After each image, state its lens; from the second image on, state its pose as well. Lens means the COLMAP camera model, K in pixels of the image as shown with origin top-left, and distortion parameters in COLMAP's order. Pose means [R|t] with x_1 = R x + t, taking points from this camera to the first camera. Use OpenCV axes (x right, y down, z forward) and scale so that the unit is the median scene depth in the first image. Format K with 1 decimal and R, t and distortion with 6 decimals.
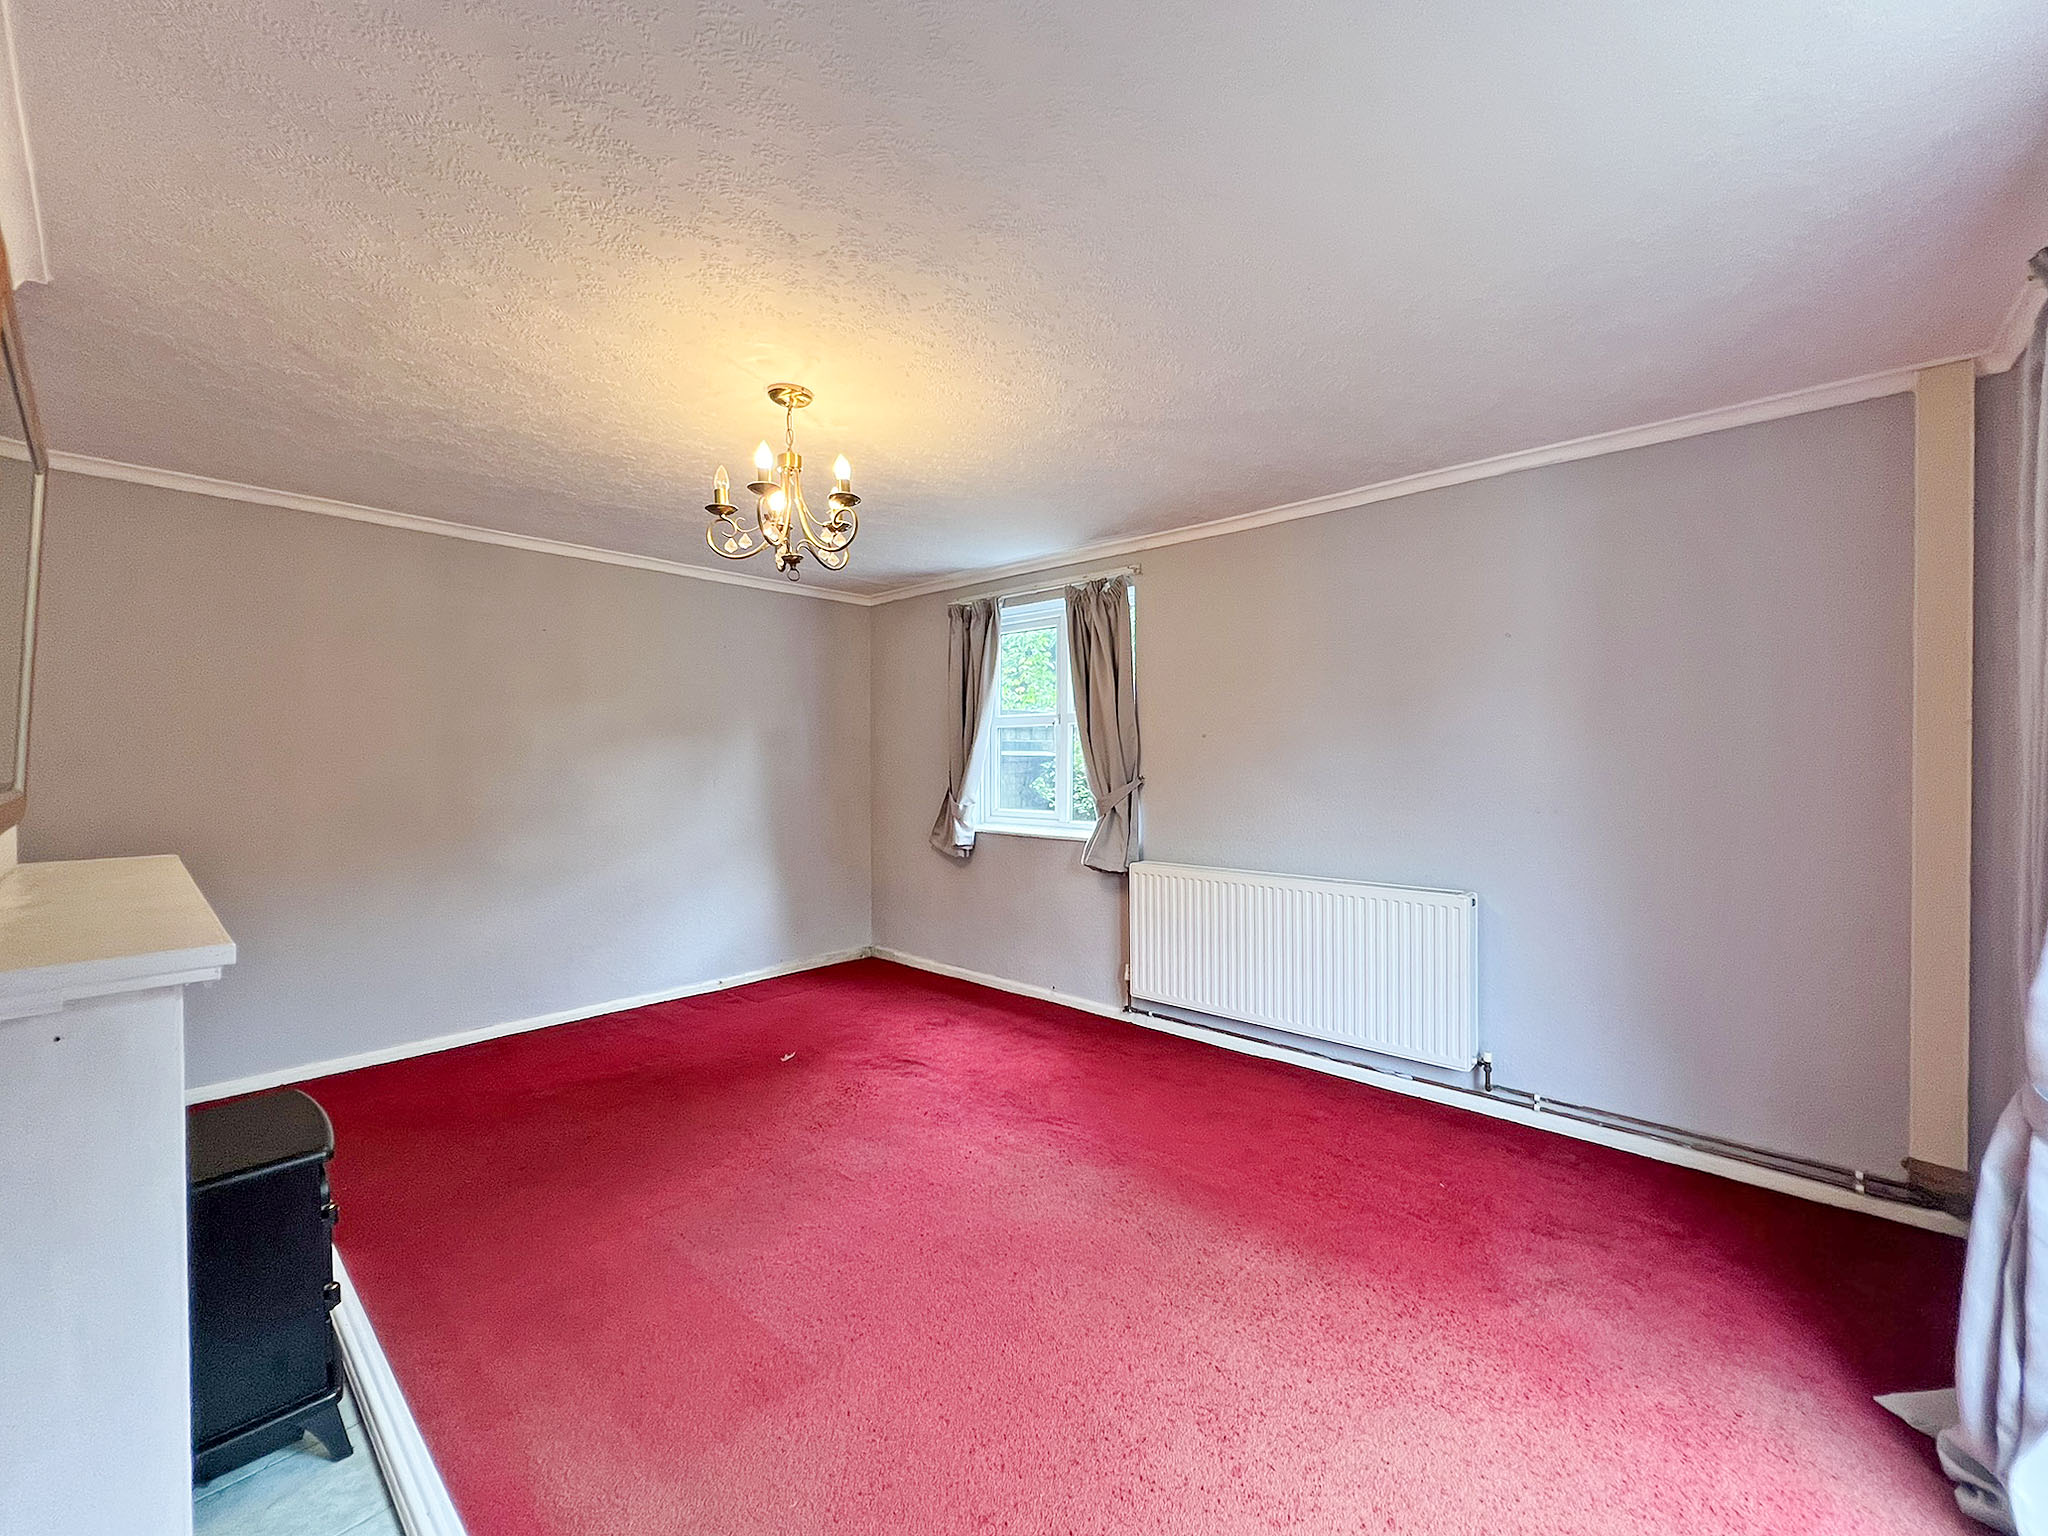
lens RADIAL K [[828.4, 0, 1024.0], [0, 828.4, 756.0], [0, 0, 1]] dist [0.000695, 0.000128]
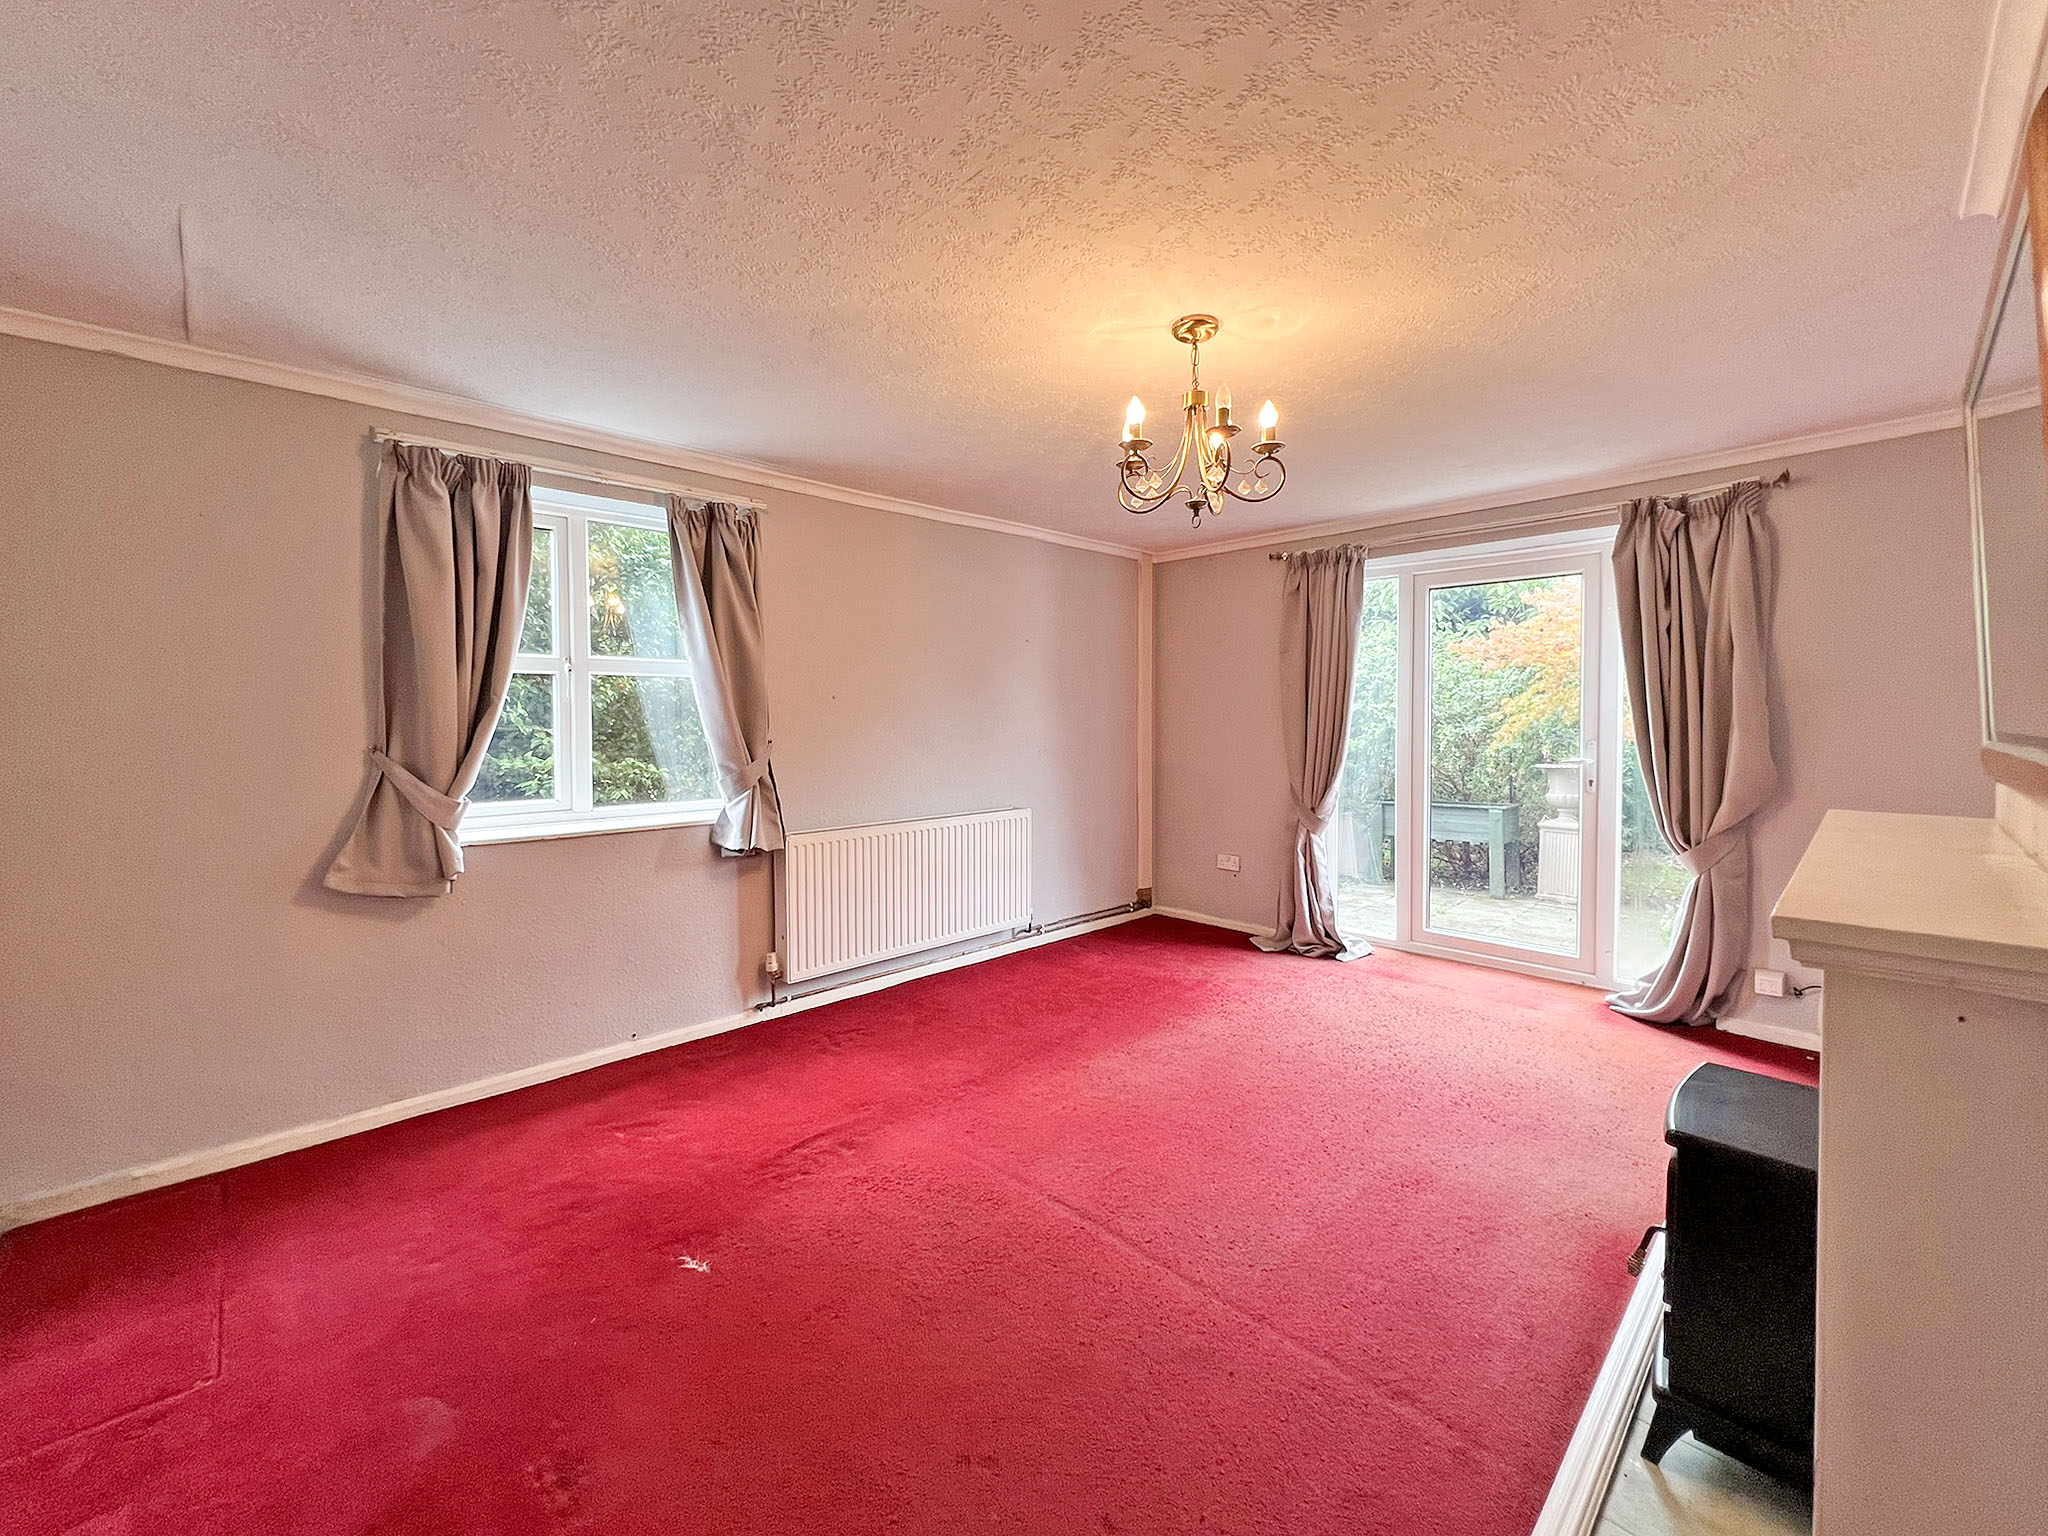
lens RADIAL K [[828.4, 0, 1021.1], [0, 828.4, 733.6], [0, 0, 1]] dist [0.000695, 0.000128]
pose [[0.067793, -0.013721, 0.997605, -0.734244], [0.005015, 0.999897, 0.013412, 0.006451], [-0.997687, 0.004094, 0.067855, 0.674356]]
